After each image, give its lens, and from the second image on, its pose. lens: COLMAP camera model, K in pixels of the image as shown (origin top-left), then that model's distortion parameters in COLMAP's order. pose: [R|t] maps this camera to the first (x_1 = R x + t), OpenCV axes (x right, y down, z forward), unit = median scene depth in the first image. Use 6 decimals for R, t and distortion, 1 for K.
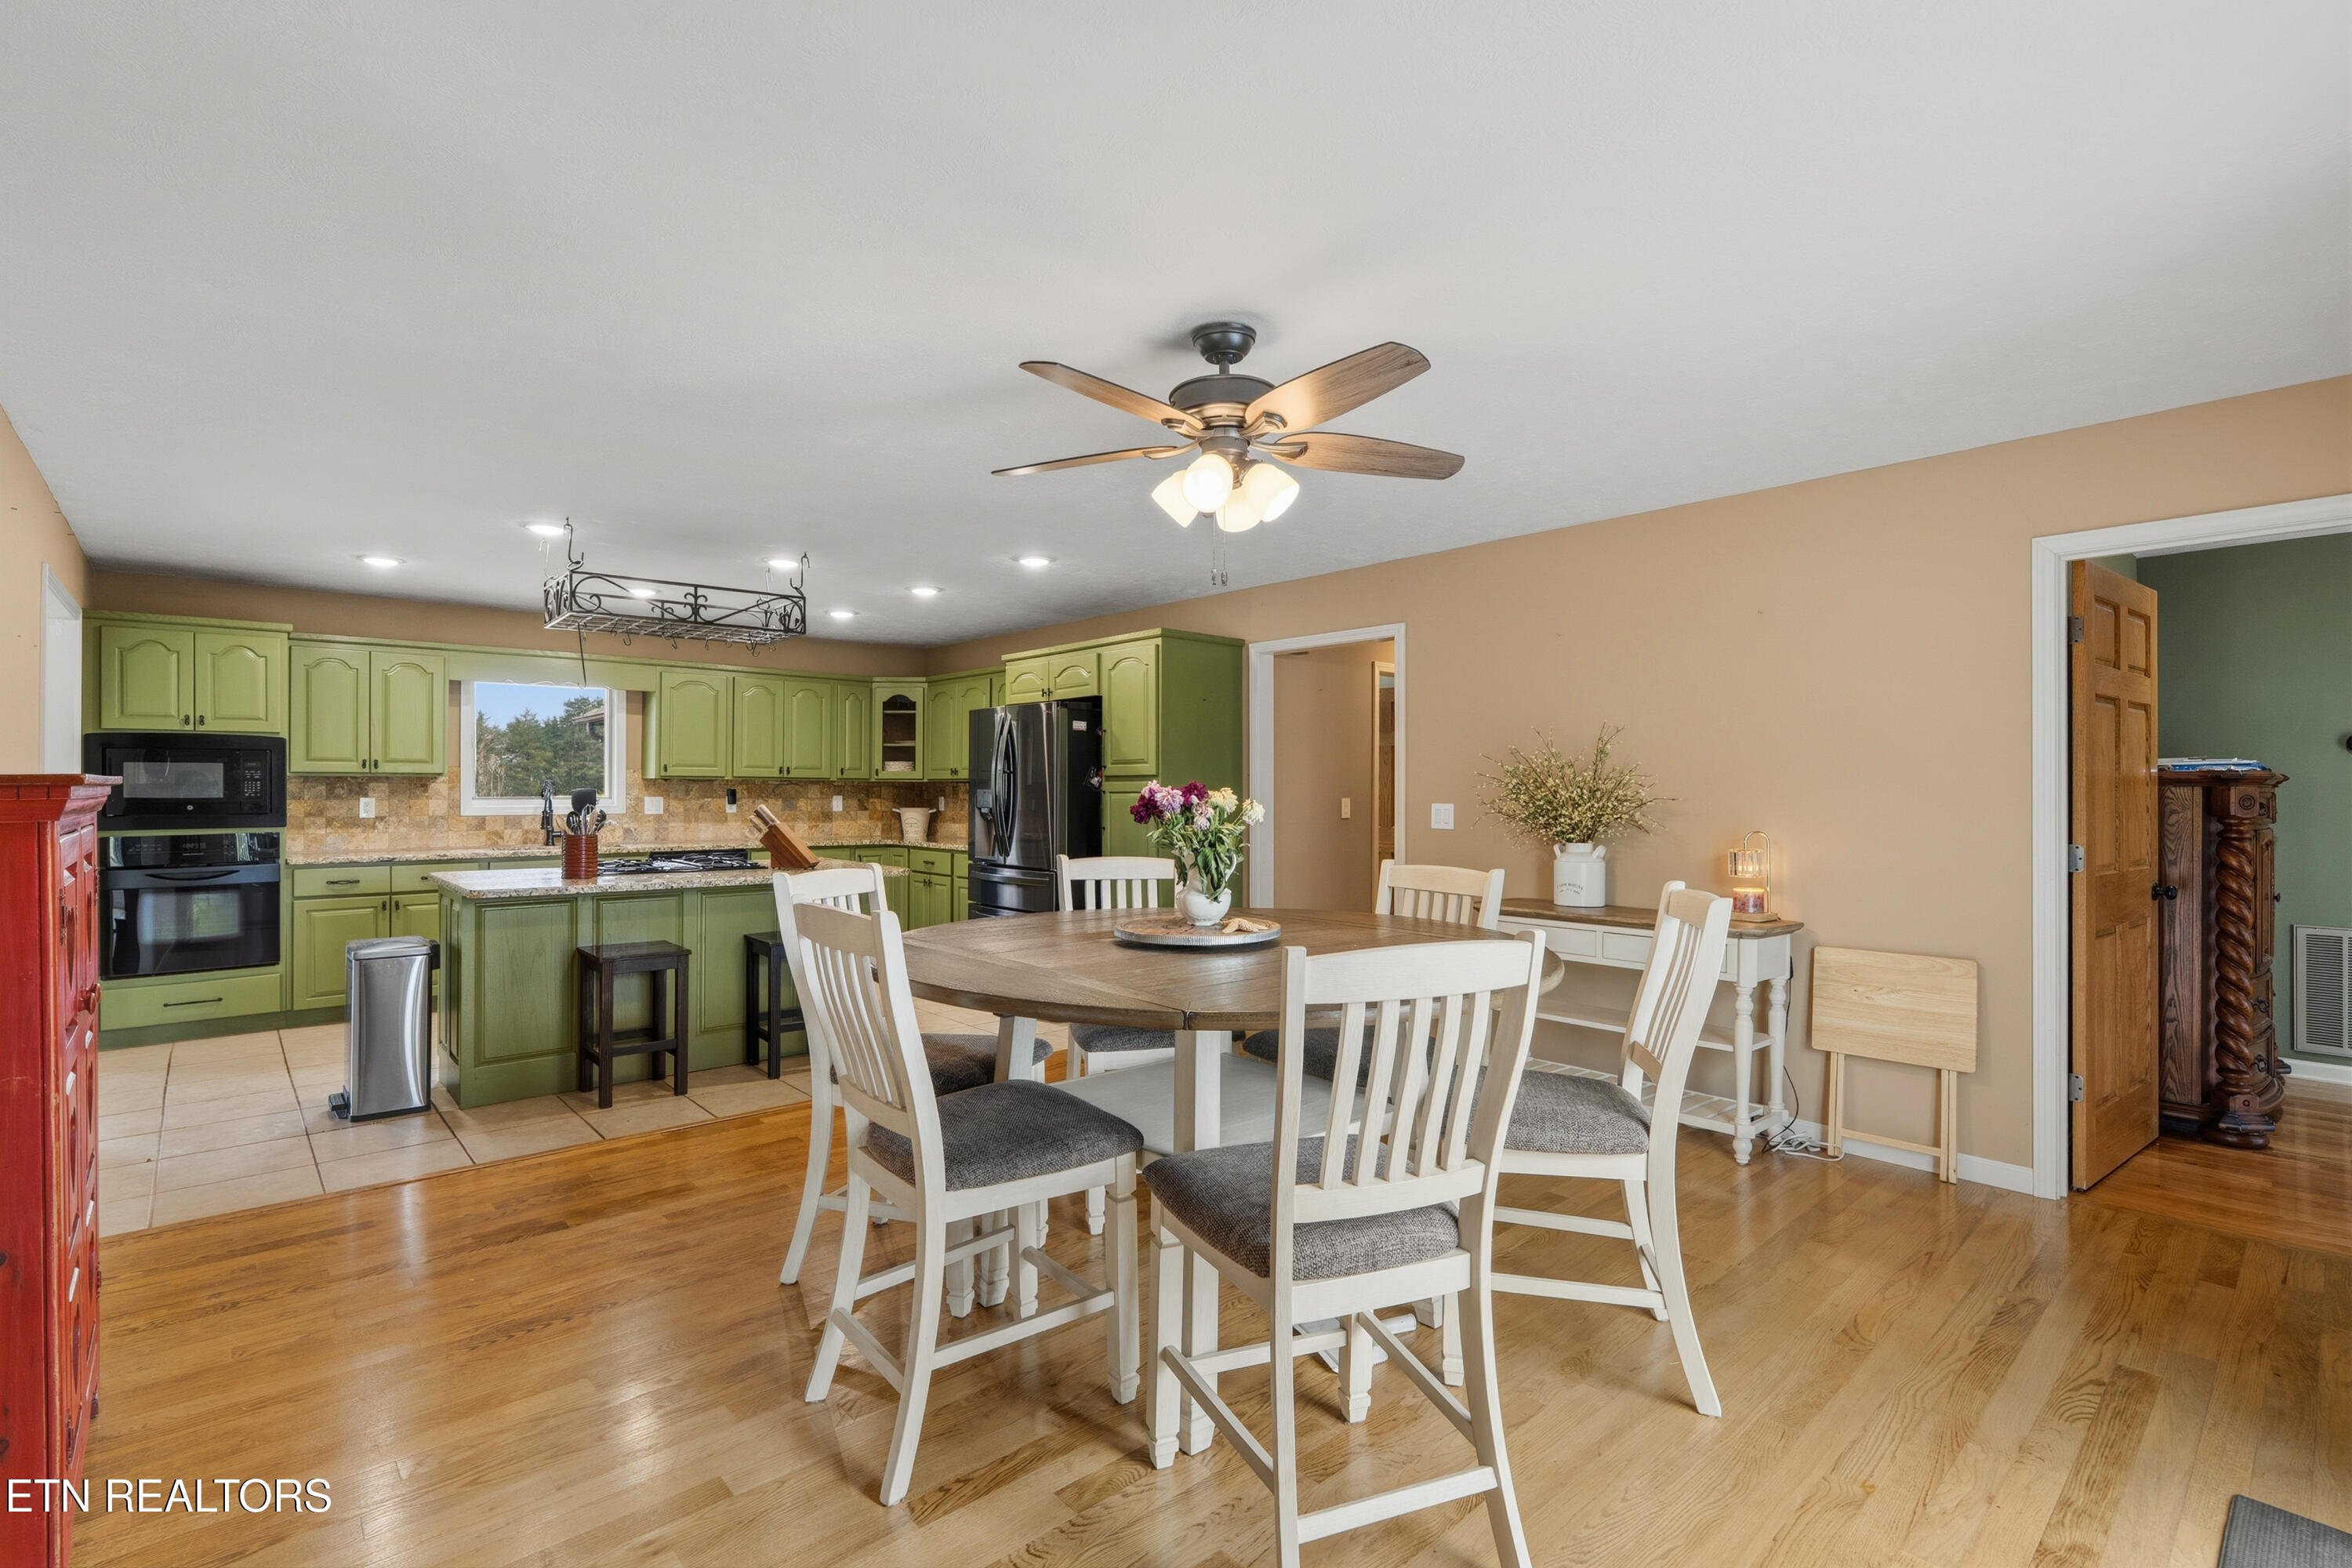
lens RADIAL K [[1077.1, 0, 1155.3], [0, 1077.1, 793.1], [0, 0, 1]] dist [-0.002607, -0.000495]
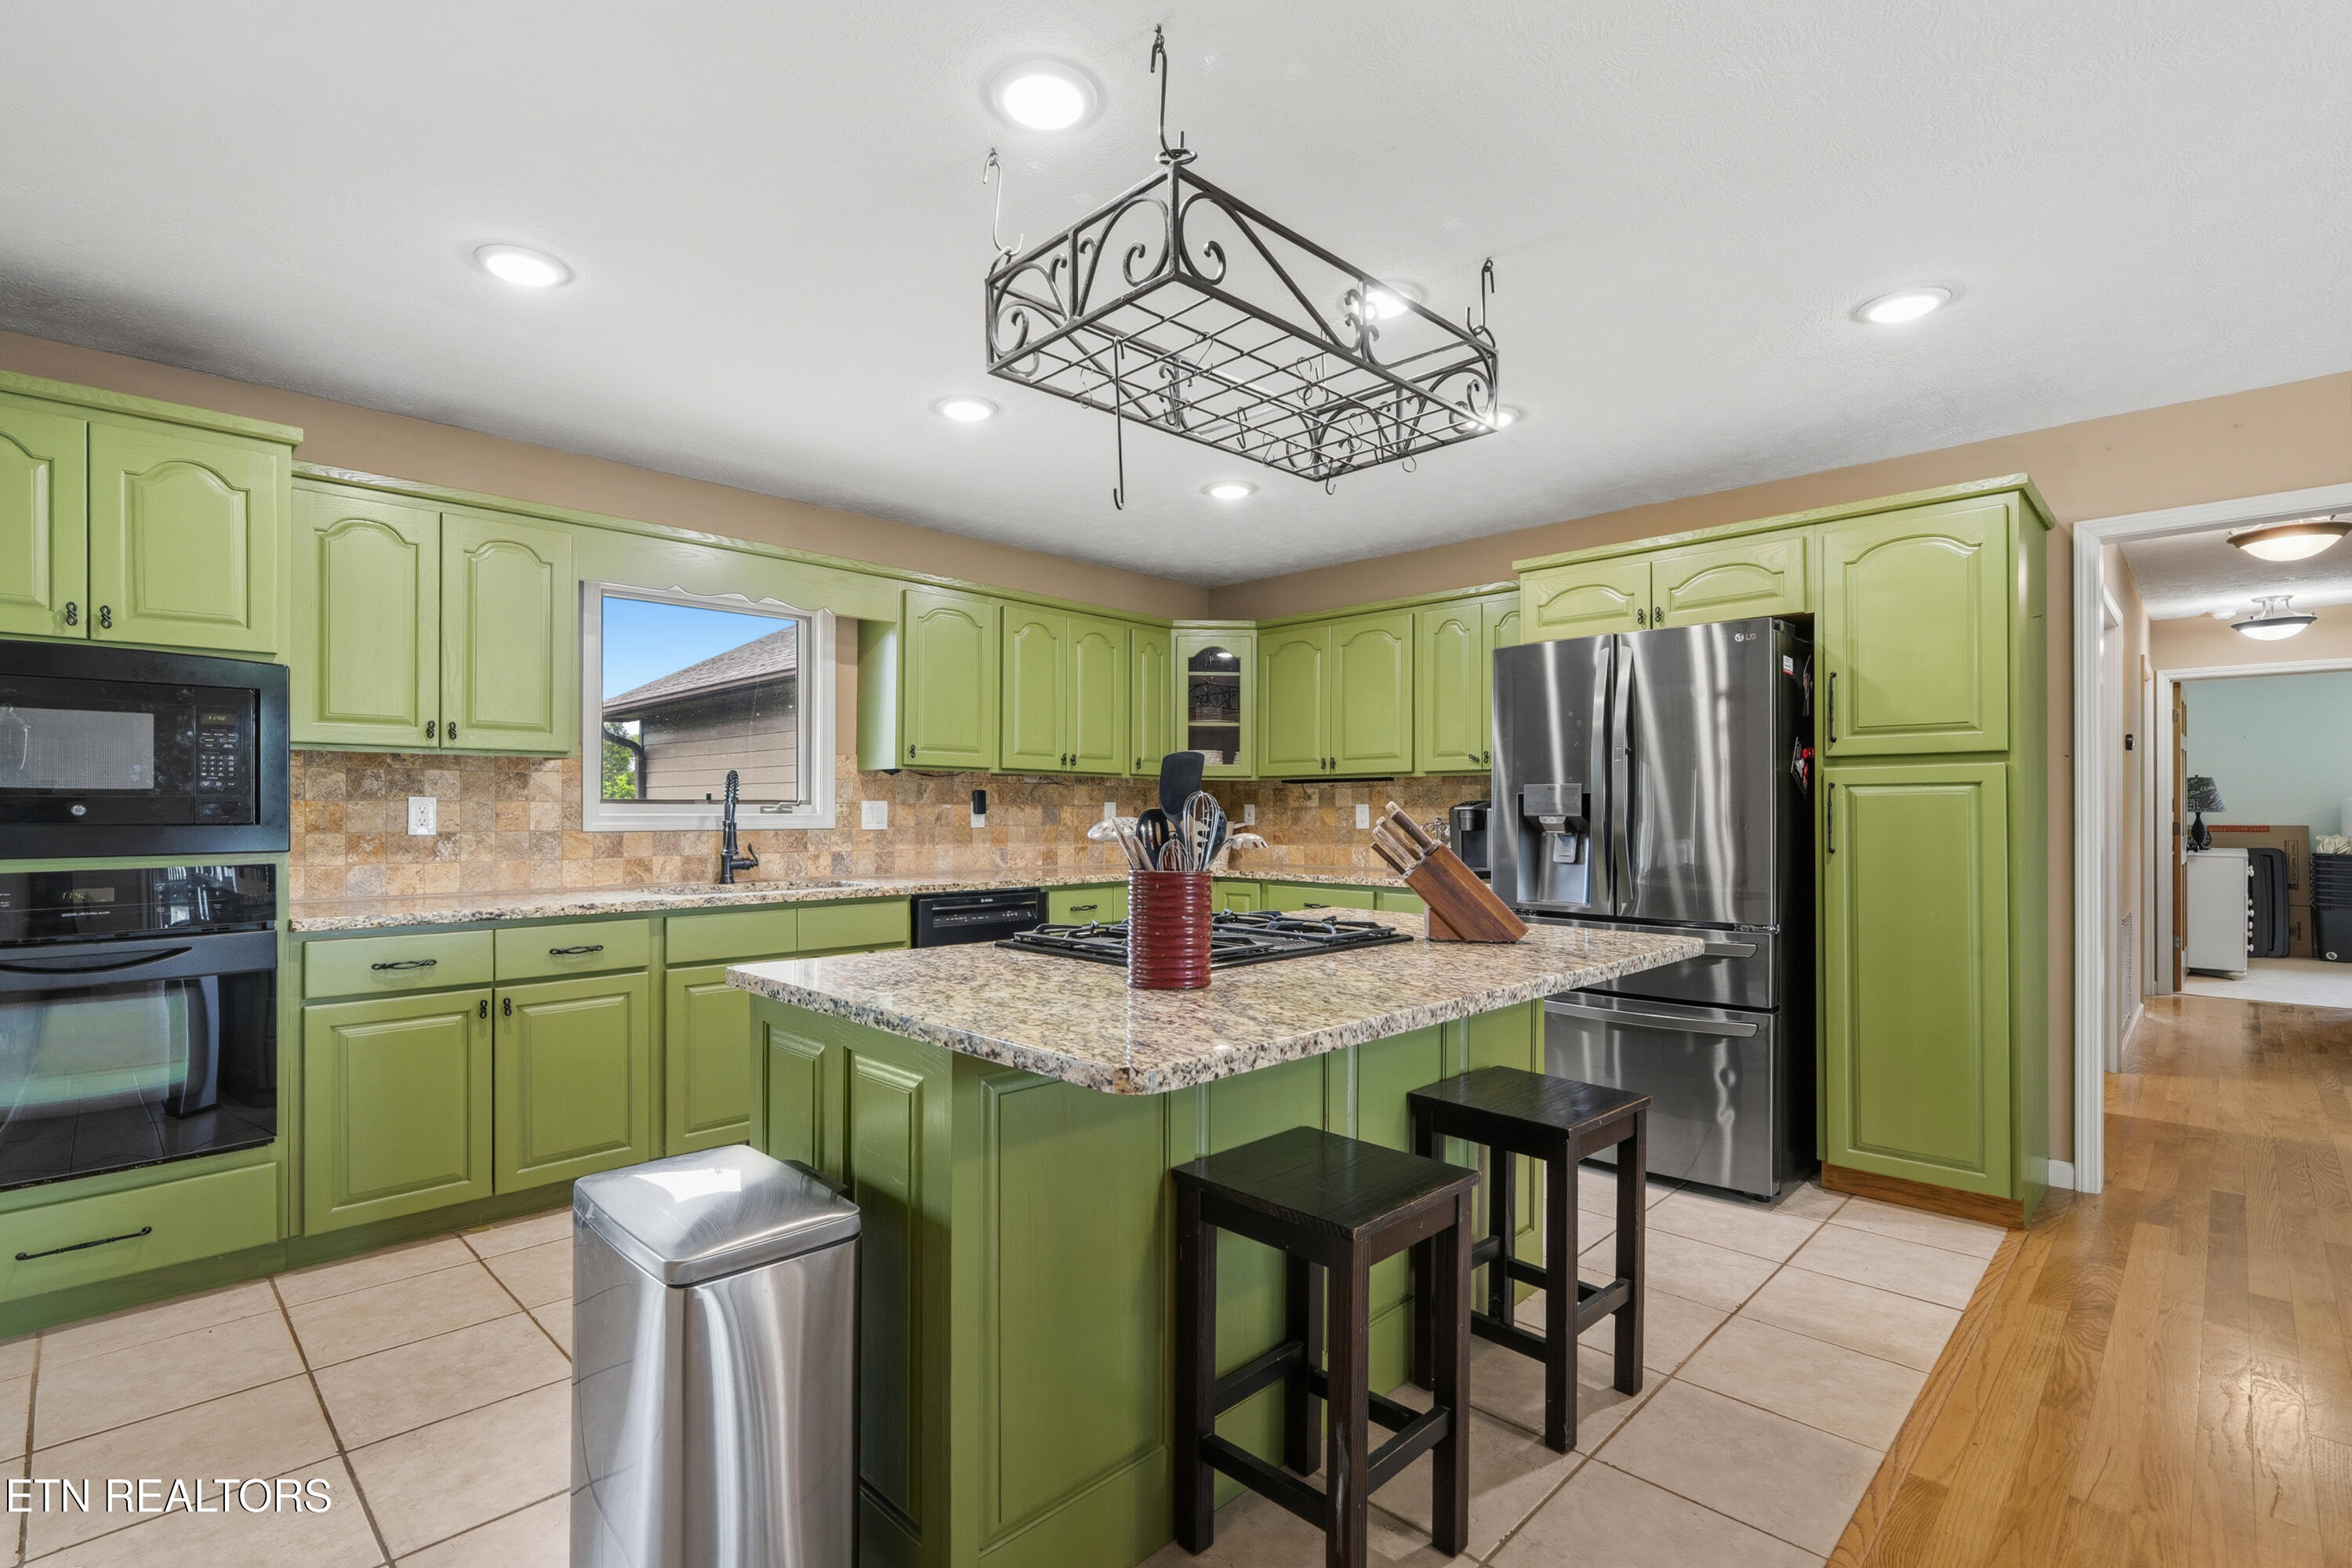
lens RADIAL K [[1077.1, 0, 1146.4], [0, 1077.1, 814.1], [0, 0, 1]] dist [-0.002607, -0.000495]
pose [[0.998040, -0.000281, 0.062584, -0.415046], [0.000341, 0.999999, -0.000944, 0.013619], [-0.062584, 0.000963, 0.998039, 0.452548]]
